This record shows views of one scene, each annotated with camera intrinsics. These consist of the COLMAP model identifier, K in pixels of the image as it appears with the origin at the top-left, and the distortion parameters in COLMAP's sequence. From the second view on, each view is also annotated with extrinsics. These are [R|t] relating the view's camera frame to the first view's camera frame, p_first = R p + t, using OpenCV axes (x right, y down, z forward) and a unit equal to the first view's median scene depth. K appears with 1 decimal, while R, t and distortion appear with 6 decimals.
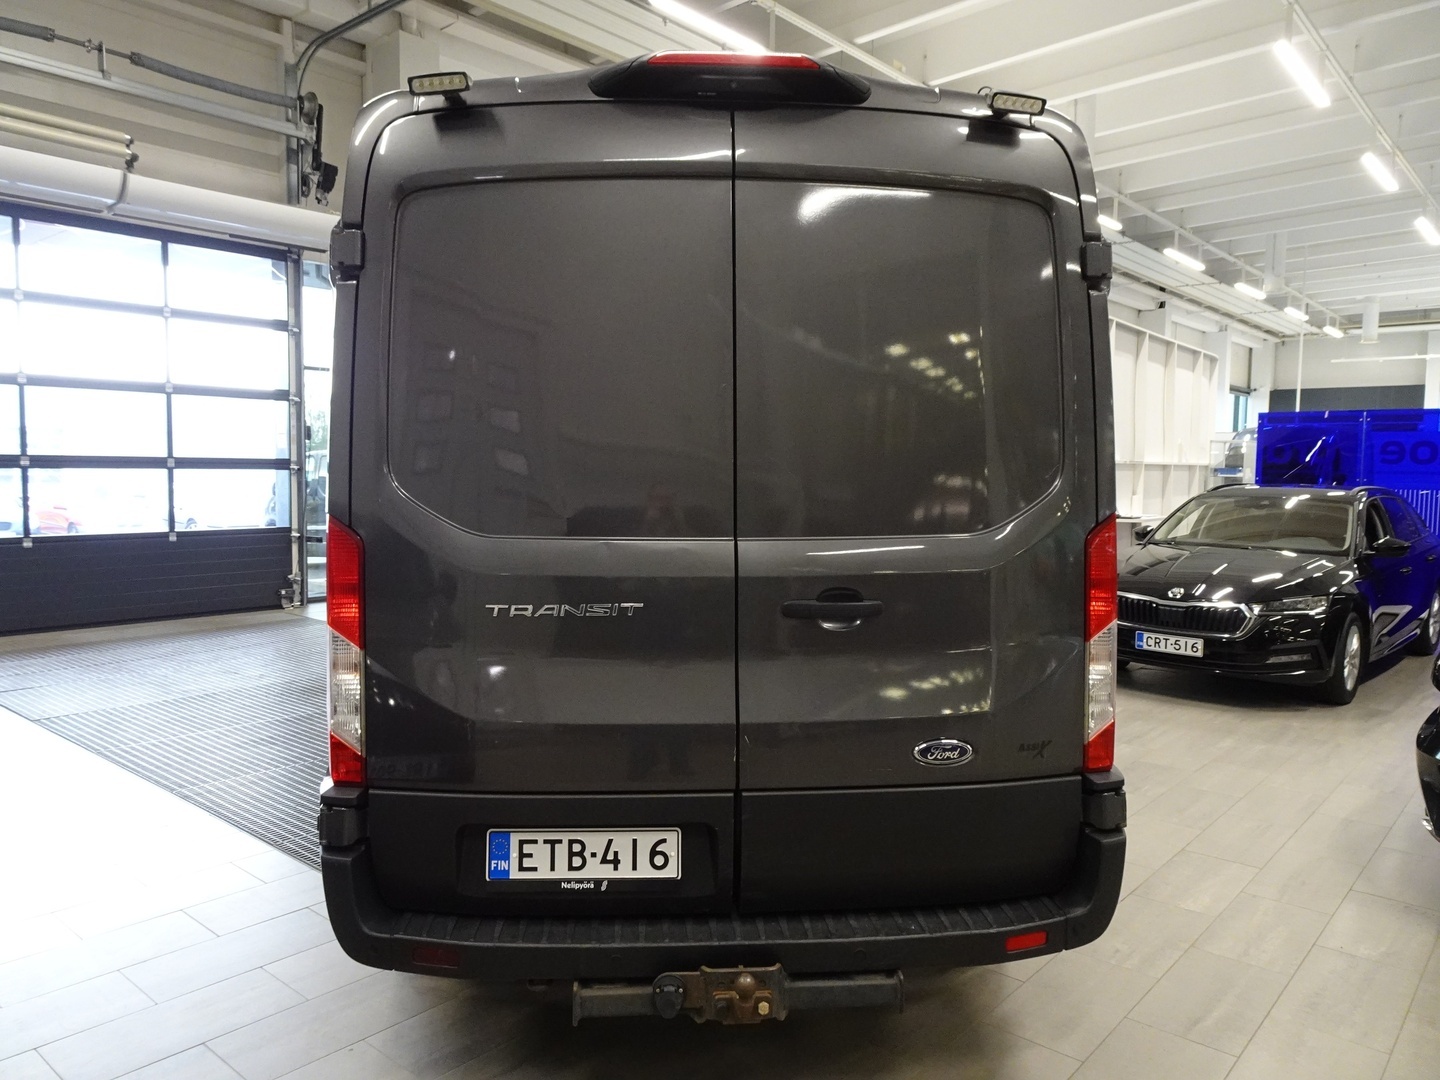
lens RADIAL K [[1035.1, 0, 720.0], [0, 1035.1, 540.0], [0, 0, 1]] dist [0.003483, 0.000149]
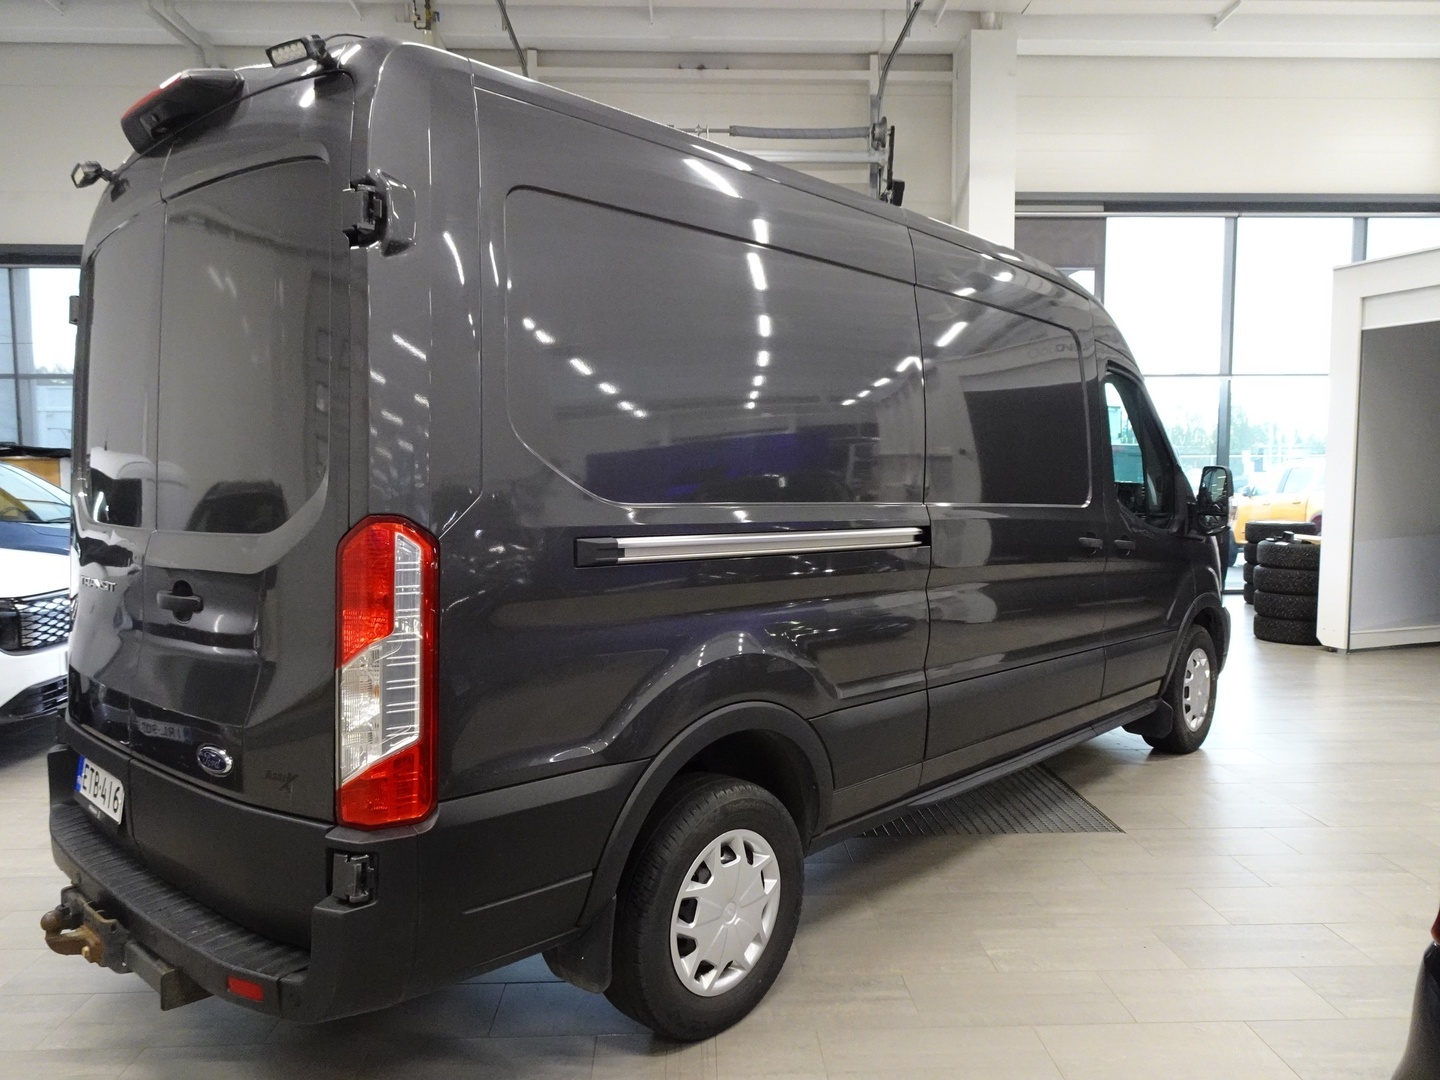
lens RADIAL K [[1035.1, 0, 720.0], [0, 1035.1, 540.0], [0, 0, 1]] dist [0.003483, 0.000149]
pose [[0.686500, 0.036390, -0.726218, 0.278486], [-0.037711, 0.999185, 0.014419, -0.006845], [0.726151, 0.017488, 0.687313, 0.153824]]
